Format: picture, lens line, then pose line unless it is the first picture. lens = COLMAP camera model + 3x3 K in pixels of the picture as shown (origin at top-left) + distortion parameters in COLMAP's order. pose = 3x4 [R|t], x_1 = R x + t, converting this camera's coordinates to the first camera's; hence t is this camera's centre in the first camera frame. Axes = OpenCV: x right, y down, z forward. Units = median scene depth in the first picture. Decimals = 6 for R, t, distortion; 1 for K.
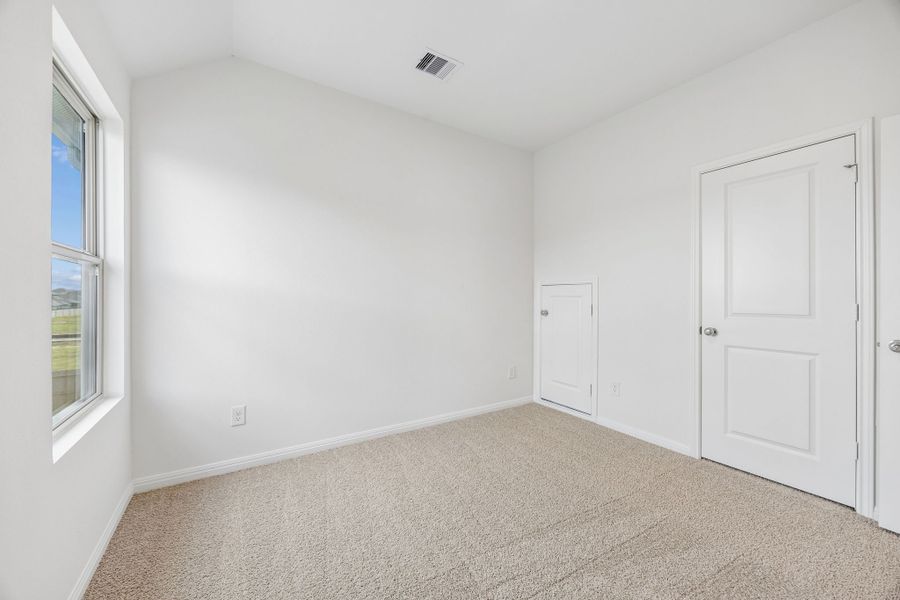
lens RADIAL K [[344.7, 0, 450.4], [0, 344.7, 297.8], [0, 0, 1]] dist [-0.004263, -0.000233]
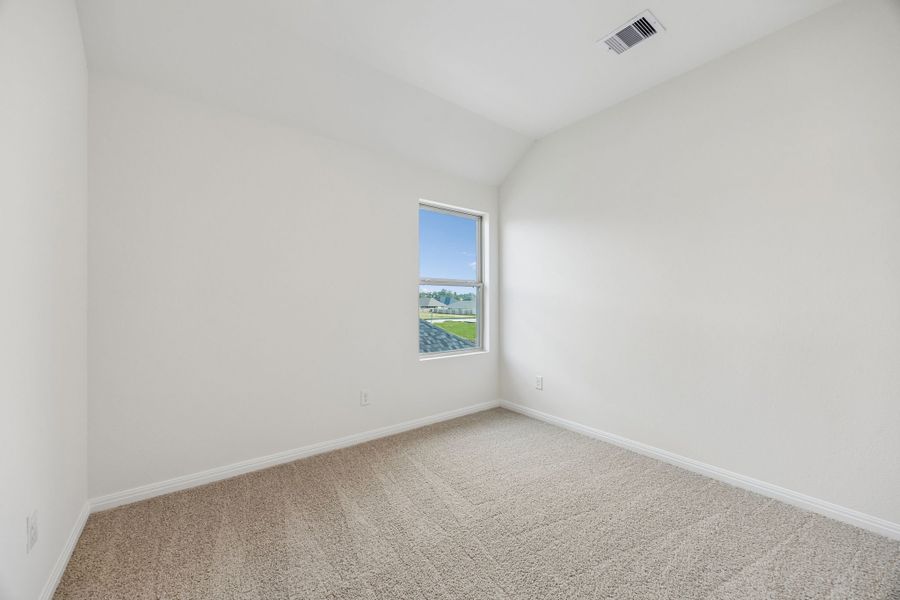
lens RADIAL K [[344.7, 0, 450.1], [0, 344.7, 300.2], [0, 0, 1]] dist [-0.004263, -0.000233]
pose [[0.073382, 0.001125, -0.997303, 0.982306], [0.000036, 0.999999, 0.001131, -0.014246], [0.997304, -0.000119, 0.073382, 0.604672]]
